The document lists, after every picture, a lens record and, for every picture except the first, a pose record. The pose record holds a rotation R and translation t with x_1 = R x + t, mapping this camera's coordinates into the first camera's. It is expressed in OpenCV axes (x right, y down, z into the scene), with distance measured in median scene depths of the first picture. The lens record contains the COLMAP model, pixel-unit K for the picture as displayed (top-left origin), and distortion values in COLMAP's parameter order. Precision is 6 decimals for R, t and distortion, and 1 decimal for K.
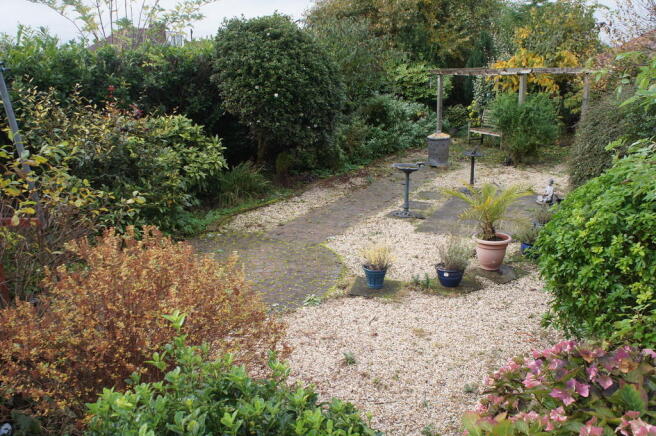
lens RADIAL K [[530.1, 0, 324.4], [0, 530.1, 219.3], [0, 0, 1]] dist [-0.171858, 0.127597]
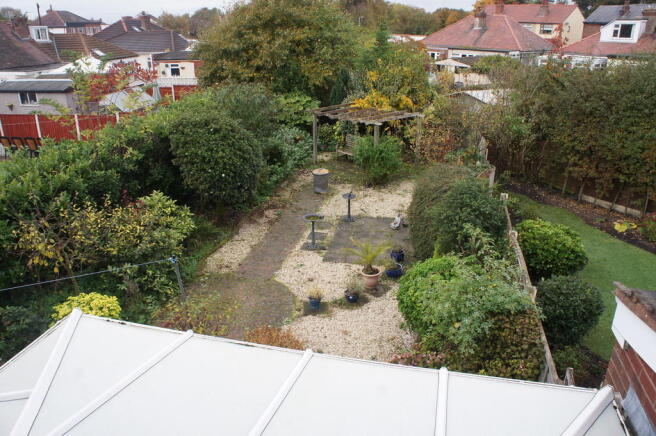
lens RADIAL K [[530.1, 0, 330.2], [0, 530.1, 218.9], [0, 0, 1]] dist [-0.171858, 0.127597]
pose [[0.956218, -0.095285, 0.276710, -0.214249], [0.067222, 0.991743, 0.109210, -0.241581], [-0.284831, -0.085828, 0.954728, -0.498212]]
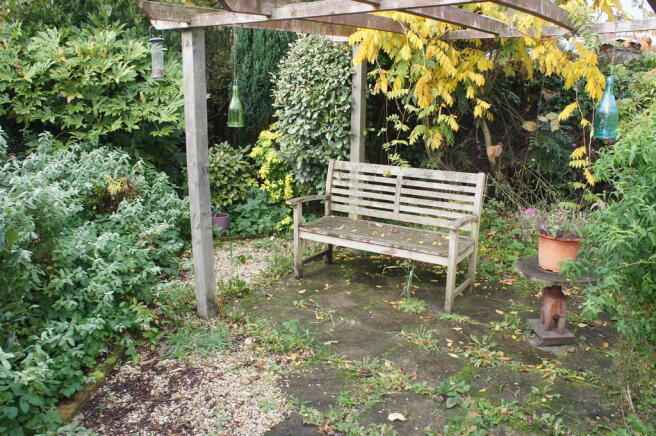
lens RADIAL K [[530.1, 0, 323.7], [0, 530.1, 218.0], [0, 0, 1]] dist [-0.171858, 0.127597]
pose [[0.845562, -0.111639, 0.522075, 0.220744], [0.136765, 0.990556, -0.009690, -0.288428], [-0.516063, 0.079595, 0.852844, 1.208547]]
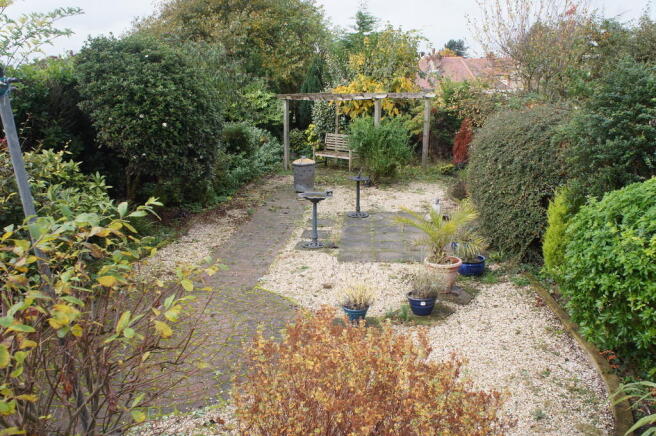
lens RADIAL K [[530.1, 0, 325.9], [0, 530.1, 214.6], [0, 0, 1]] dist [-0.171858, 0.127597]
pose [[0.917518, -0.074097, 0.390732, -0.185390], [0.094857, 0.994908, -0.034072, -0.027002], [-0.386217, 0.068325, 0.919874, 0.087961]]
